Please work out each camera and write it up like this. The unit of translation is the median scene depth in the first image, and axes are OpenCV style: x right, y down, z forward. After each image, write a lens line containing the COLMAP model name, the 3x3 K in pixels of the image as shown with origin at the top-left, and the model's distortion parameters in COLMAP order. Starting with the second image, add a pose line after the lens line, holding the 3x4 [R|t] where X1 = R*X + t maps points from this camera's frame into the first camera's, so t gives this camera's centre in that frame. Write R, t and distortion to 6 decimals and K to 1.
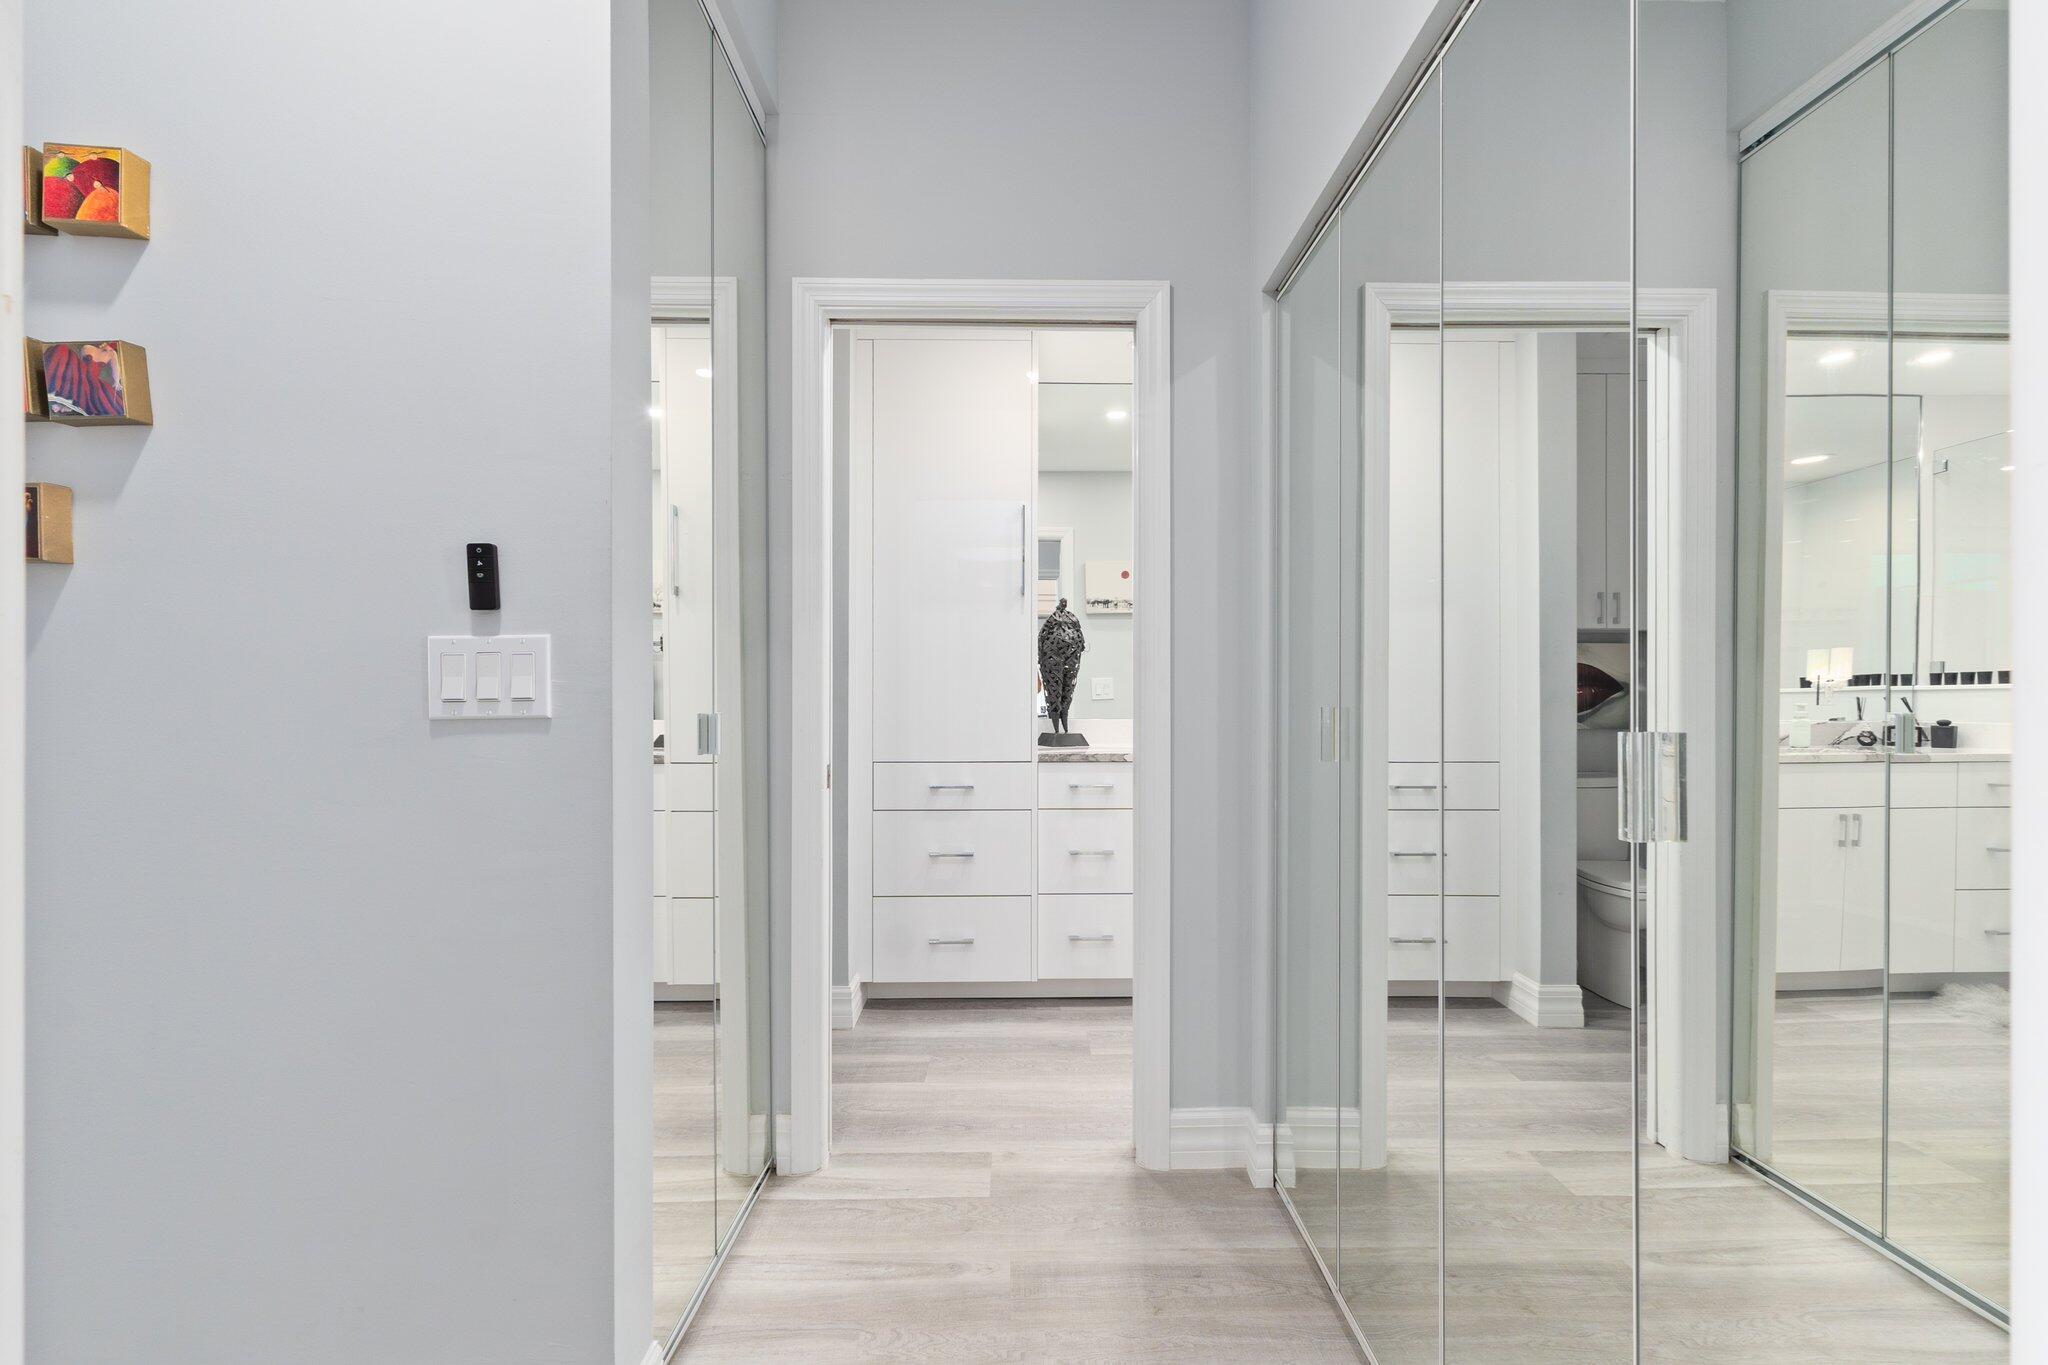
lens RADIAL K [[851.5, 0, 1026.8], [0, 851.5, 691.2], [0, 0, 1]] dist [0.003512, 0.000105]
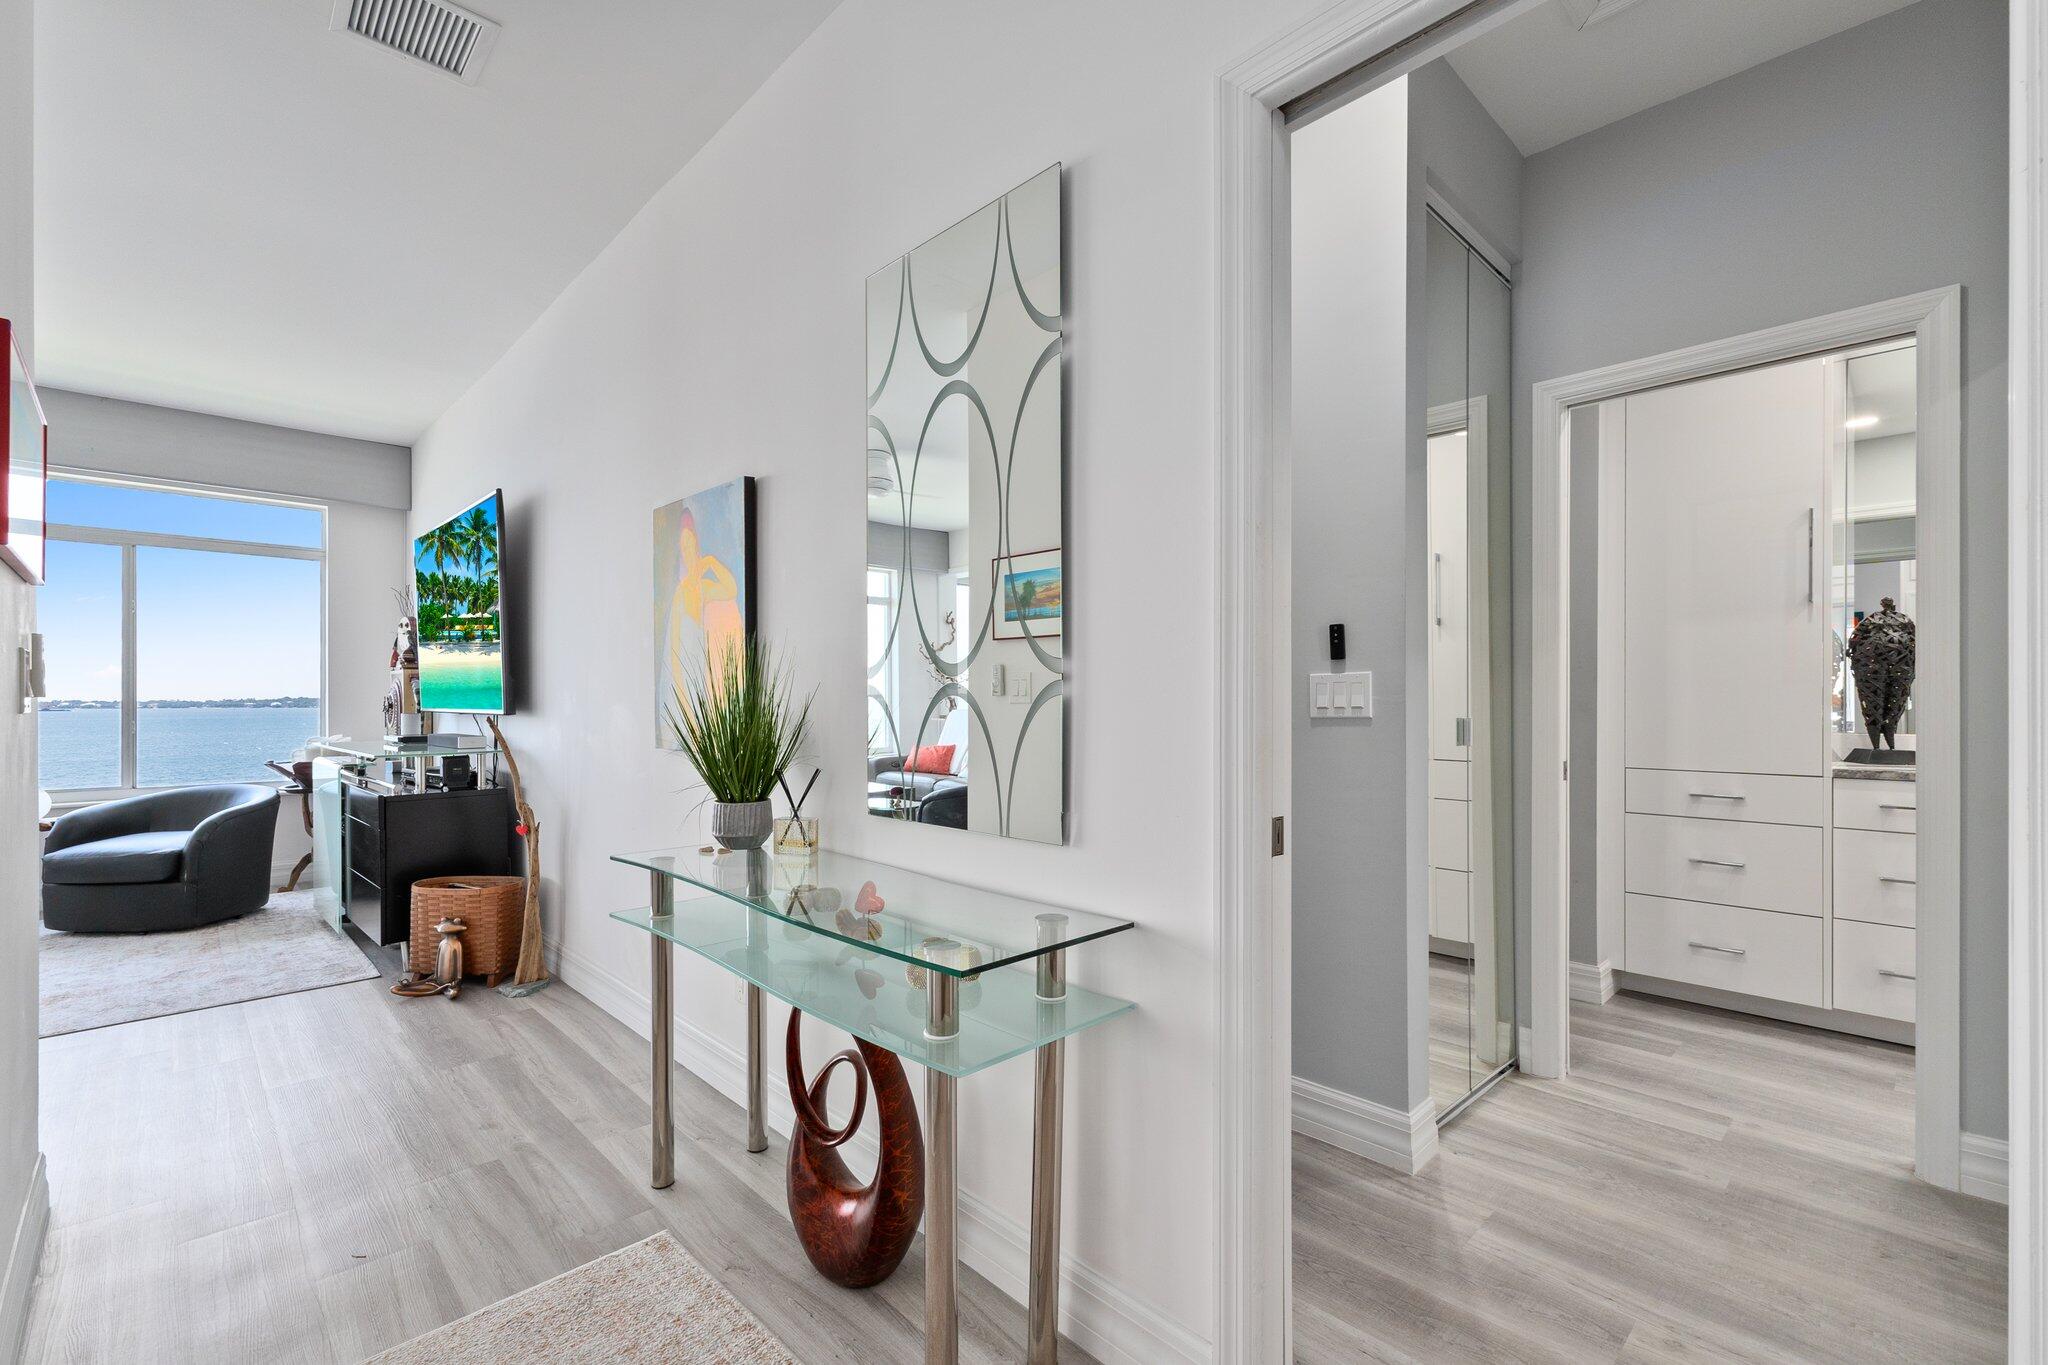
lens RADIAL K [[851.5, 0, 1026.8], [0, 851.5, 691.2], [0, 0, 1]] dist [0.003512, 0.000105]
pose [[0.673872, -0.001210, -0.738847, 0.155958], [-0.002570, 0.999989, -0.003982, -0.009236], [0.738843, 0.004582, 0.673862, -0.419067]]
